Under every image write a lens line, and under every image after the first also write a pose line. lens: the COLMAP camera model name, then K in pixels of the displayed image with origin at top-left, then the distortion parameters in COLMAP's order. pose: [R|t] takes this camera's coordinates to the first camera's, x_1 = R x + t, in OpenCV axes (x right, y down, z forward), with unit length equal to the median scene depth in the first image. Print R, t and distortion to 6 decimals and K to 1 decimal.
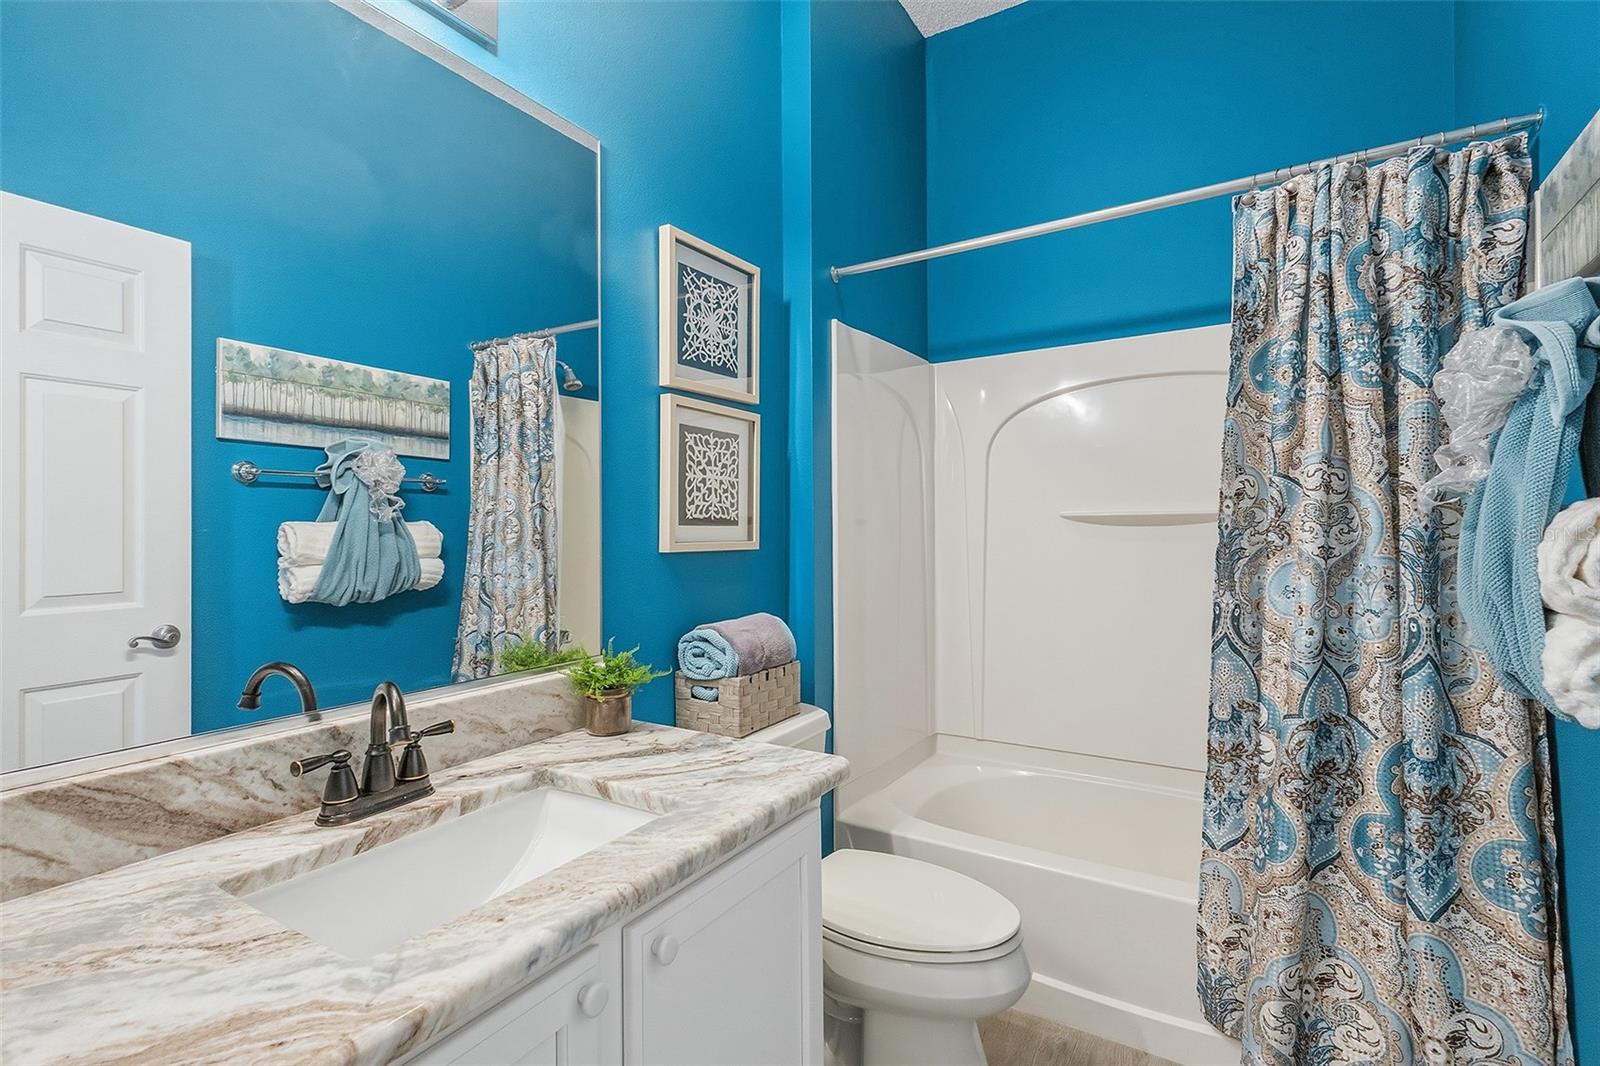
lens RADIAL K [[751.2, 0, 800.9], [0, 751.2, 523.1], [0, 0, 1]] dist [0.018101, -0.004022]
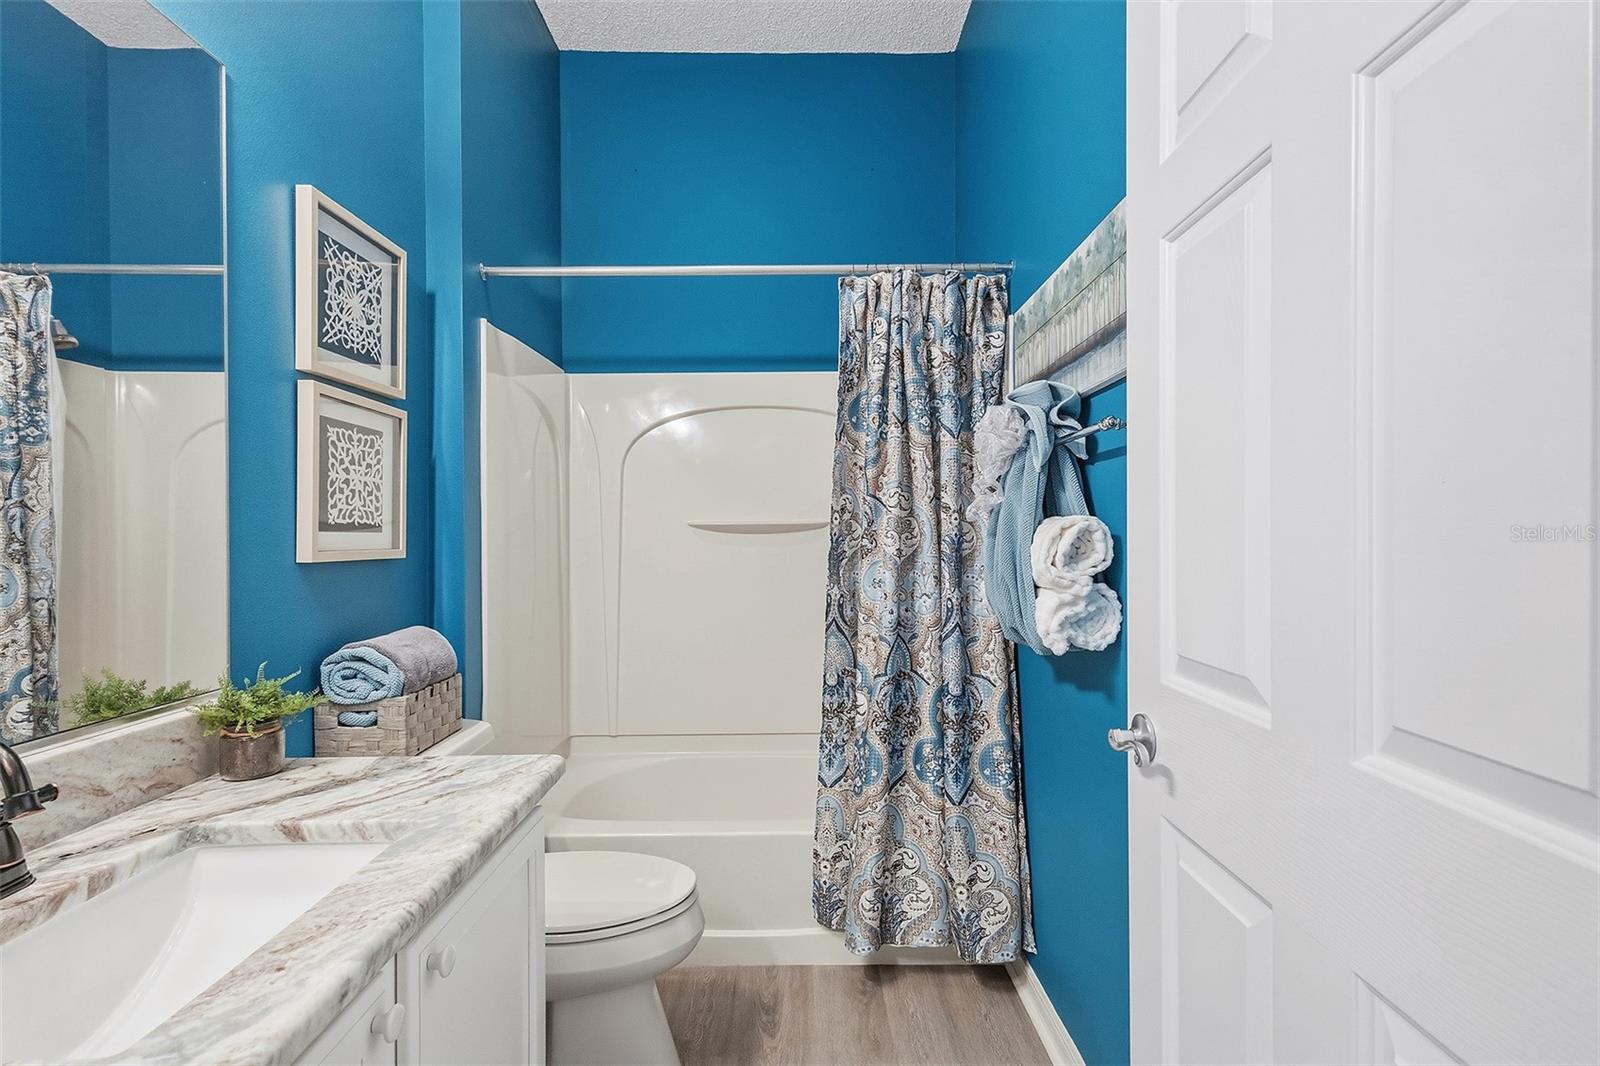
lens RADIAL K [[751.2, 0, 797.9], [0, 751.2, 532.7], [0, 0, 1]] dist [0.018101, -0.004022]
pose [[0.844449, 0.002967, 0.535628, -0.186541], [-0.004200, 0.999991, 0.001082, 0.001134], [-0.535619, -0.003163, 0.844454, -0.046836]]
